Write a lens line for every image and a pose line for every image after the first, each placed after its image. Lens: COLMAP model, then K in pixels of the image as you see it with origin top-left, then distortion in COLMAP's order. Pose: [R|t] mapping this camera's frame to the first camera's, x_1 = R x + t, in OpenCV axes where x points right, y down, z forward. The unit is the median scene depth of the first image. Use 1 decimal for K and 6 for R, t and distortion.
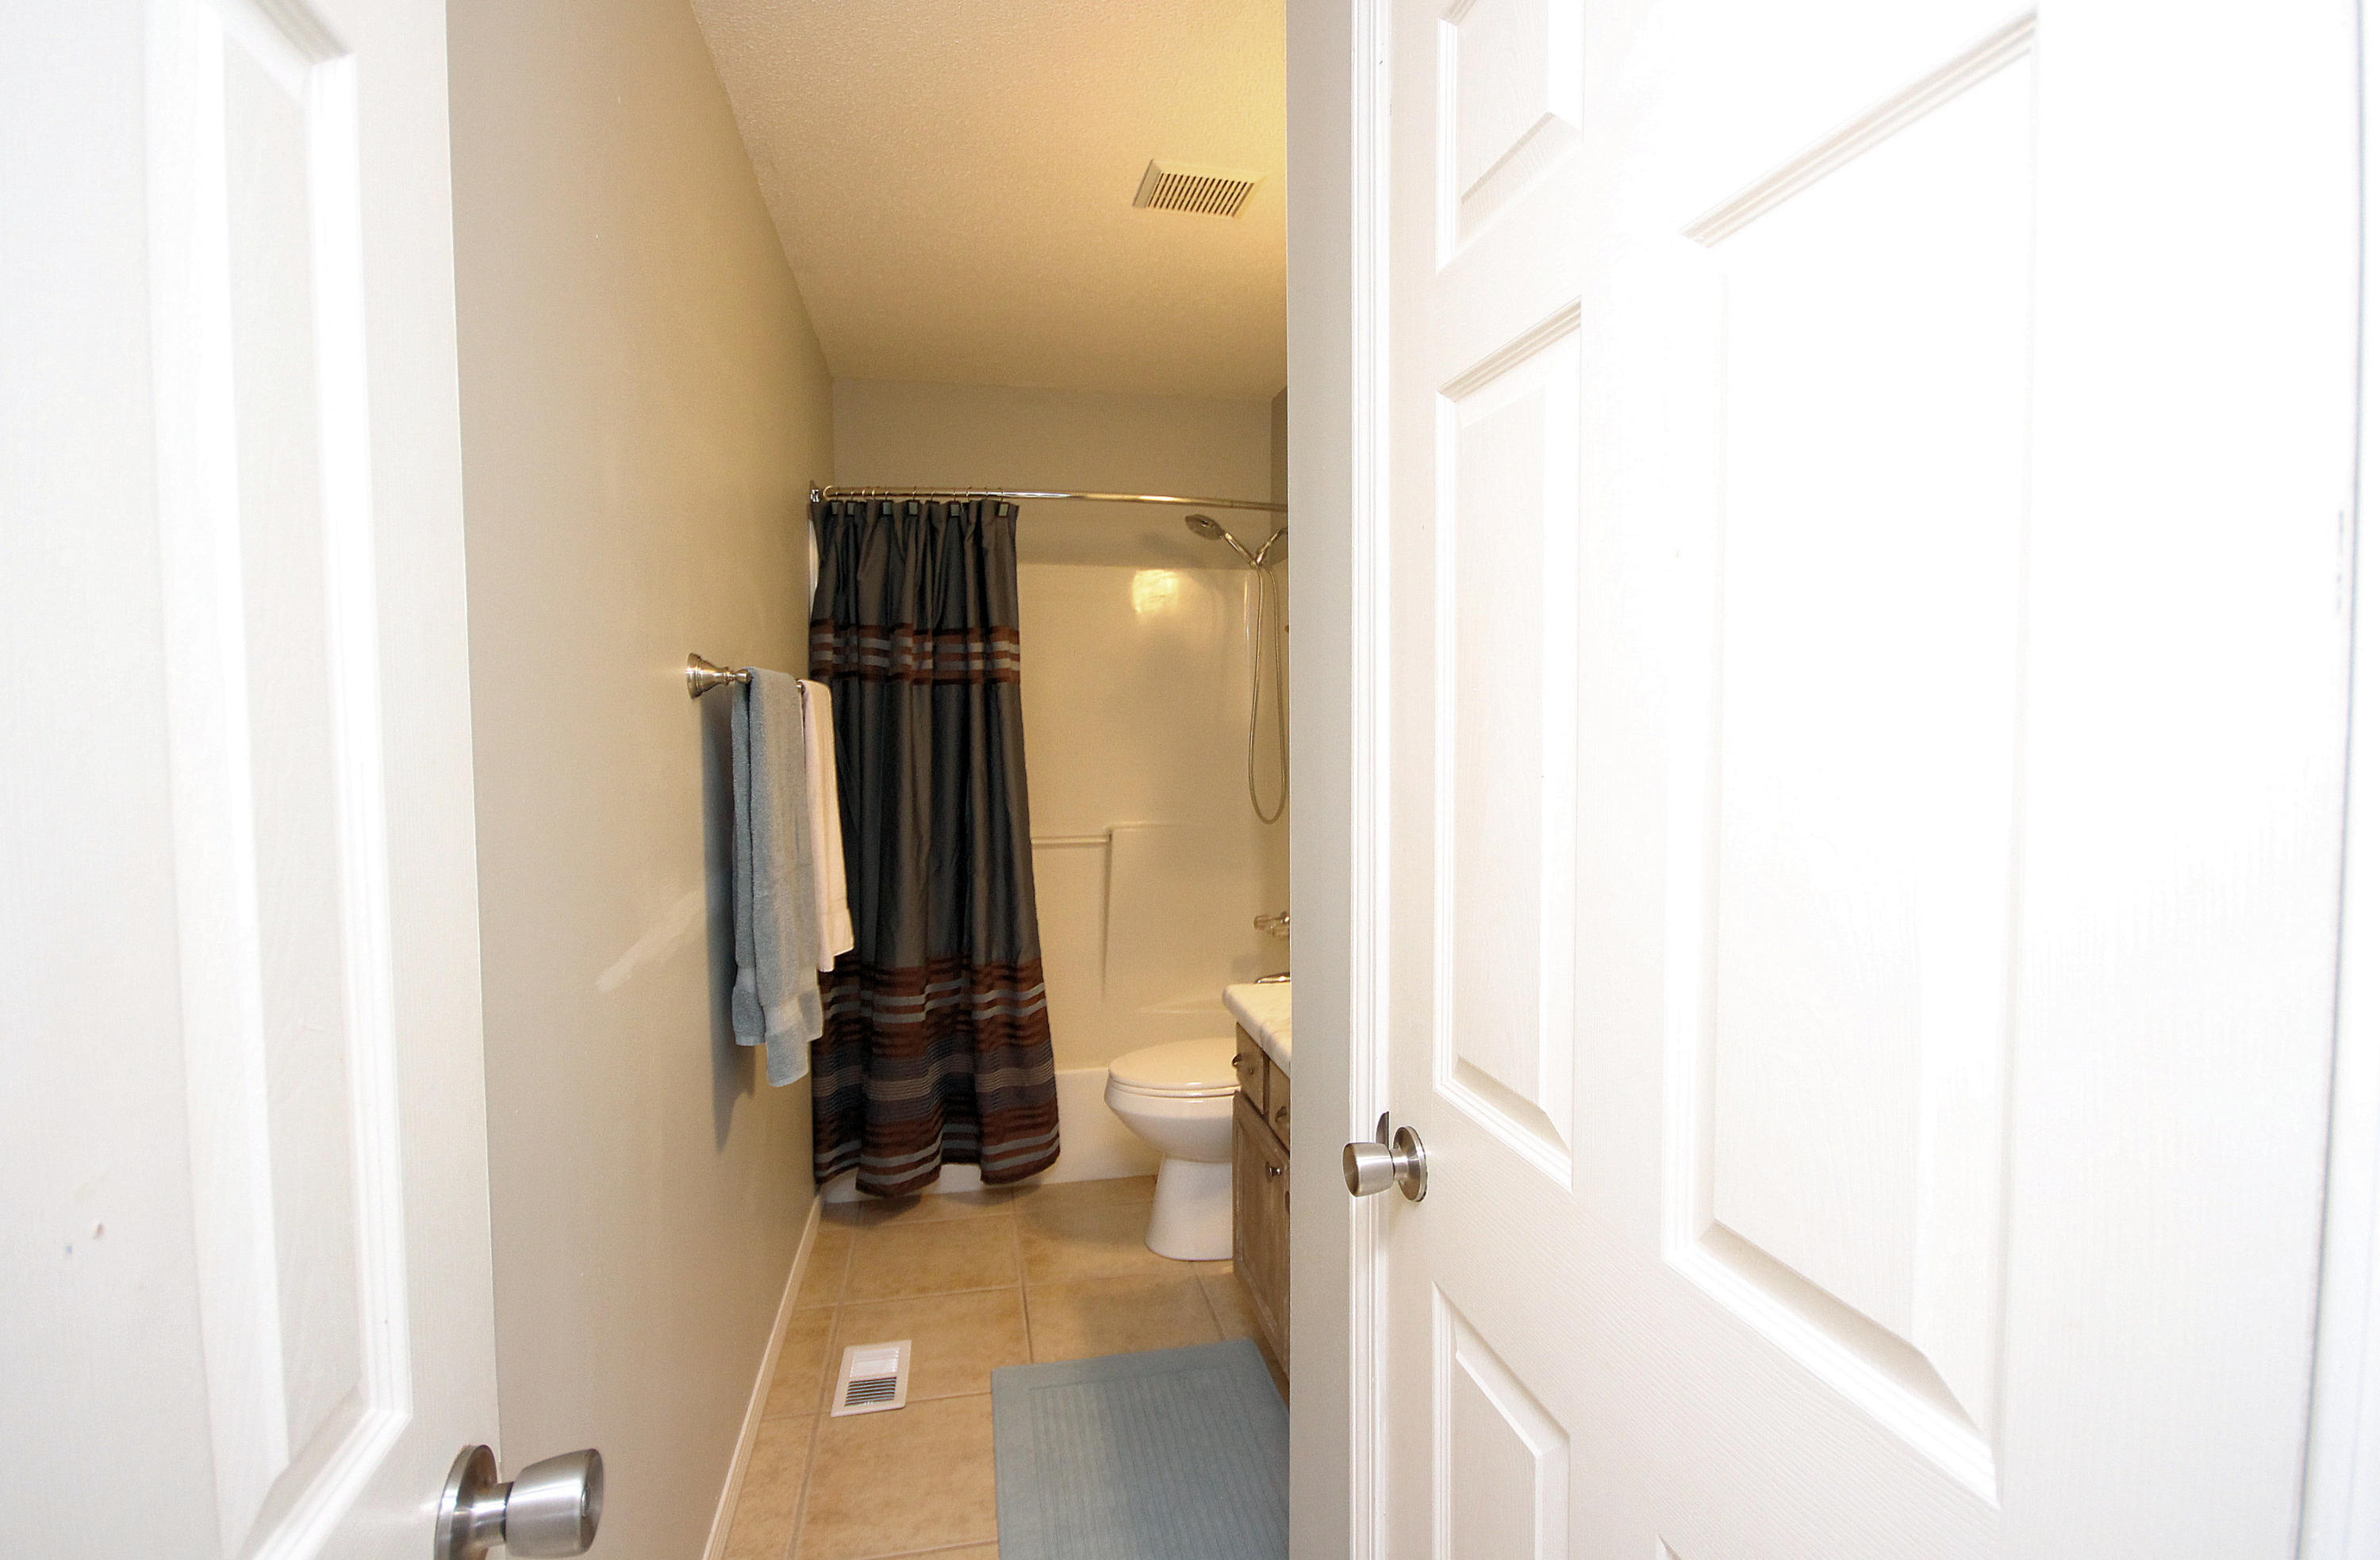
lens RADIAL K [[1128.5, 0, 1191.0], [0, 1128.5, 776.2], [0, 0, 1]] dist [-0.044460, -0.000107]
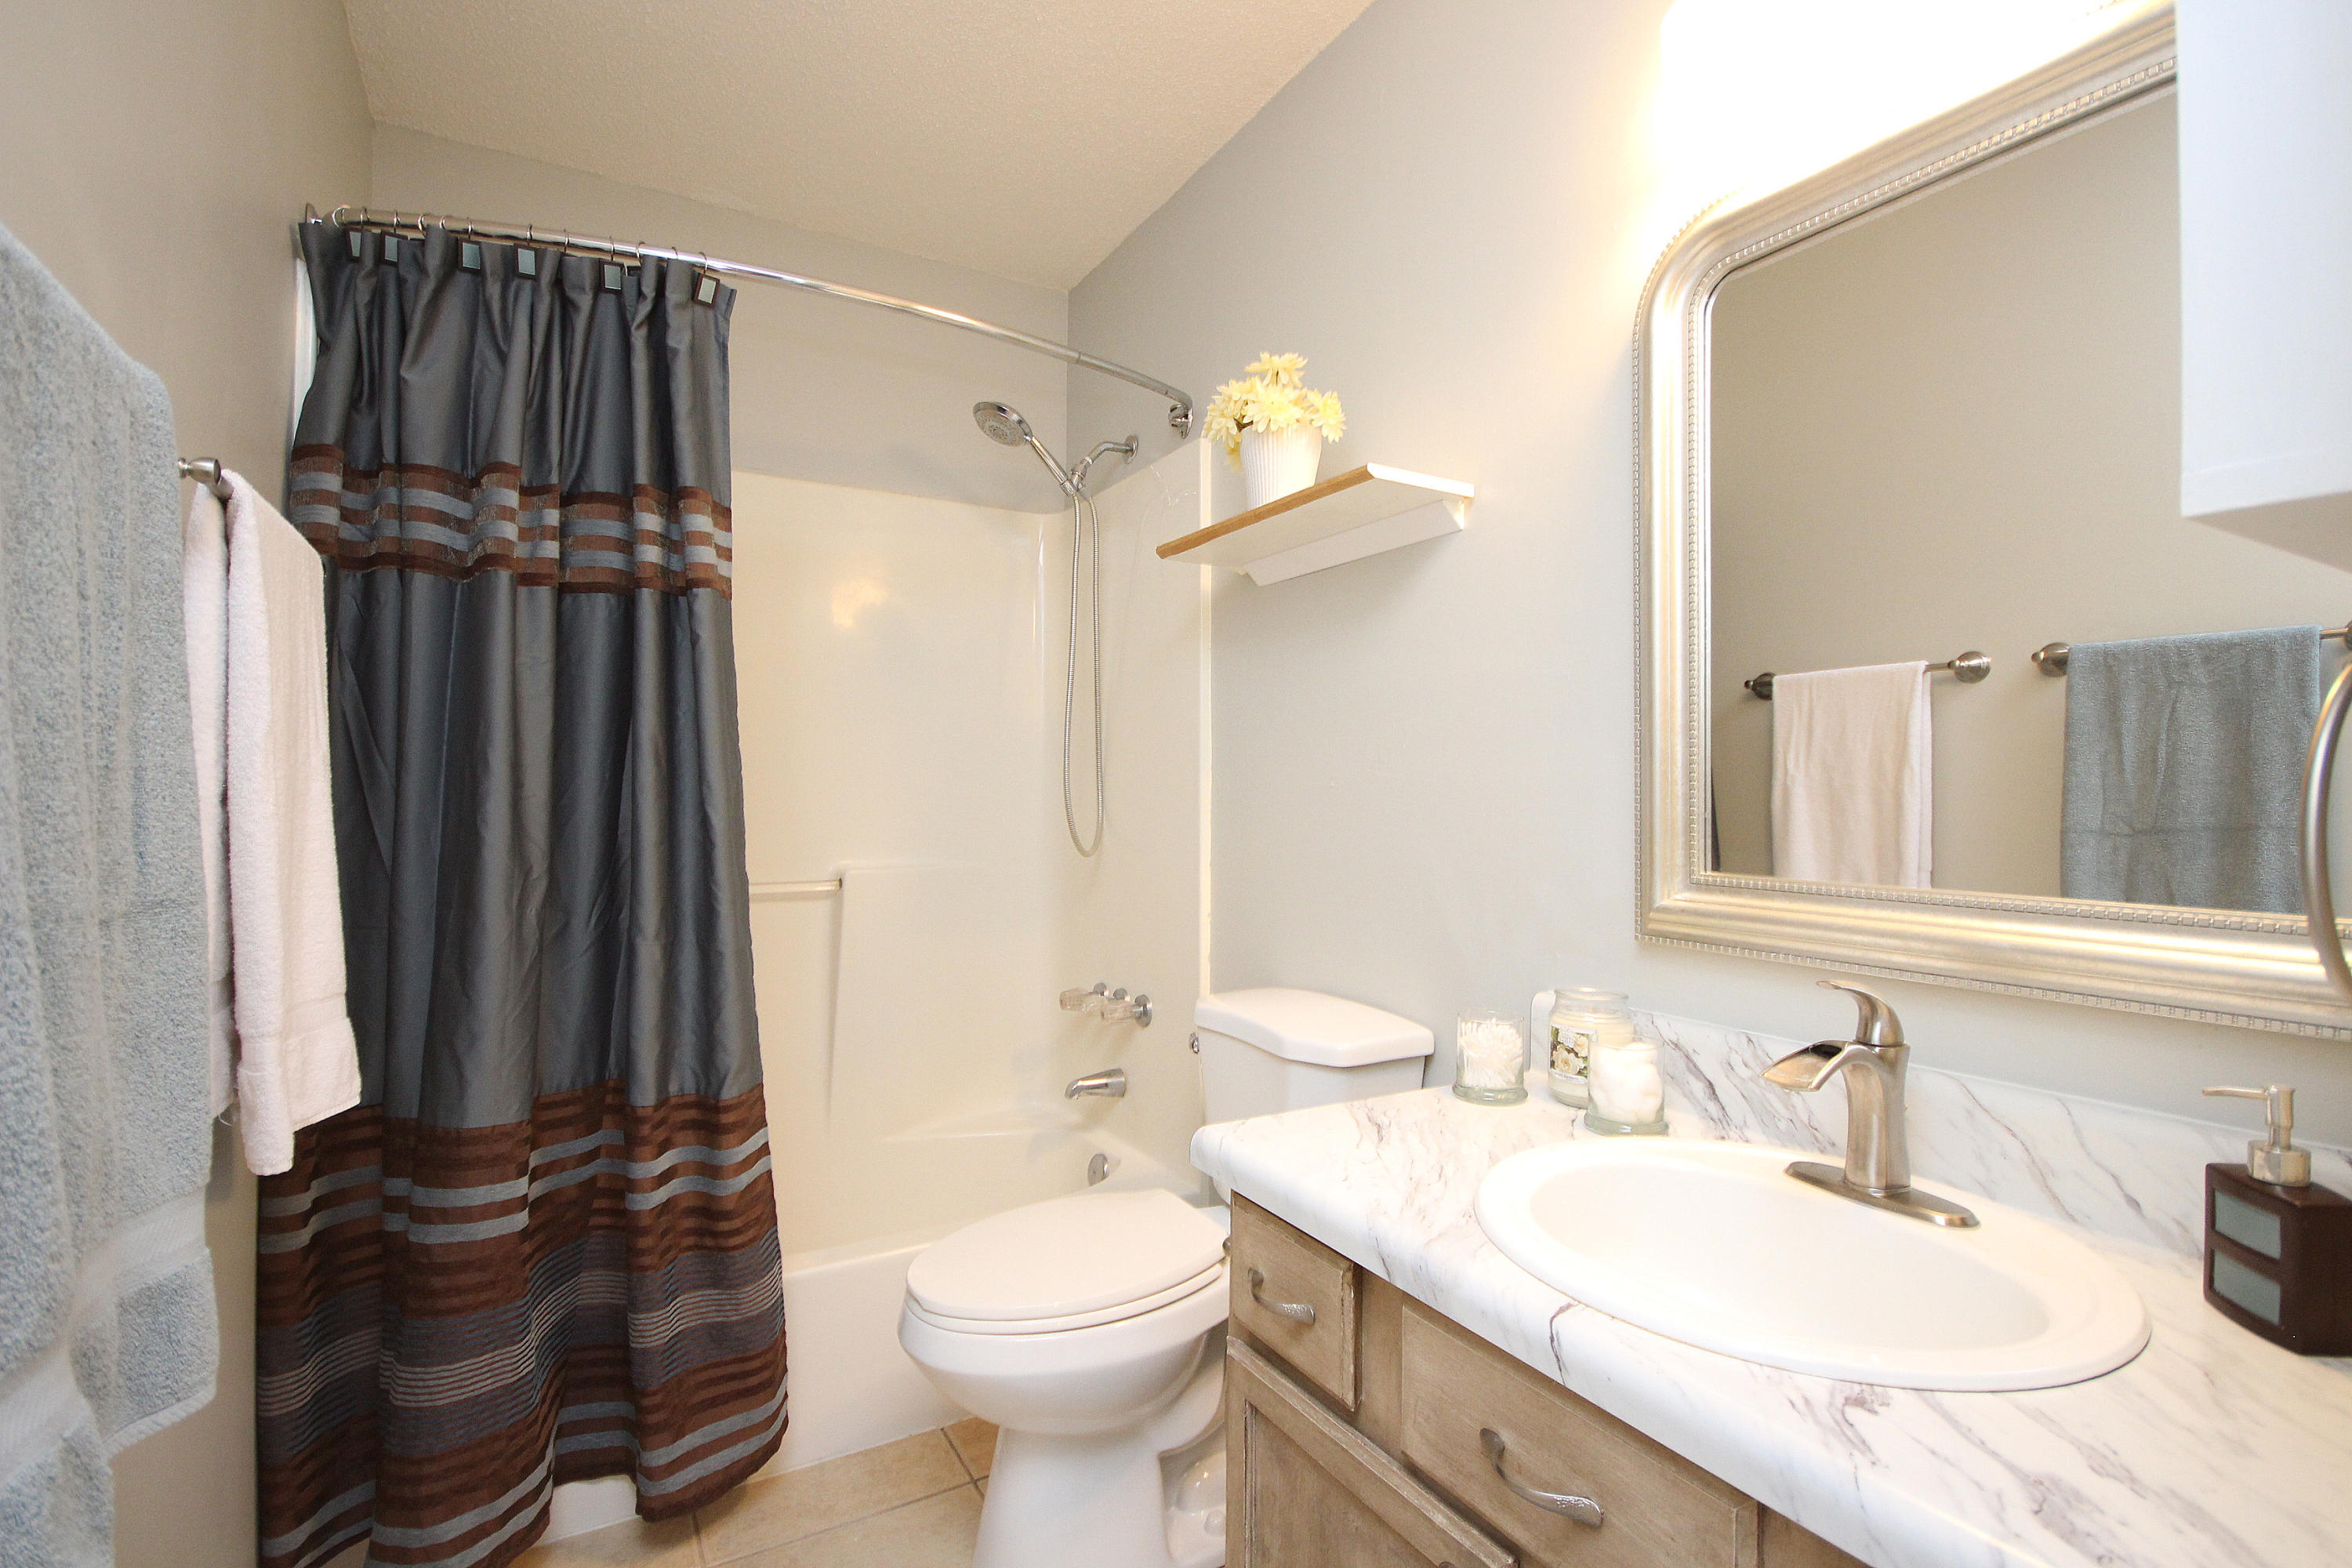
lens RADIAL K [[1089.5, 0, 1181.9], [0, 1089.5, 787.2], [0, 0, 1]] dist [0.000294, -0.007730]
pose [[0.949833, 0.008776, 0.312635, -0.107611], [0.009751, 0.998289, -0.057648, 0.047285], [-0.312606, 0.057805, 0.948122, 0.415559]]
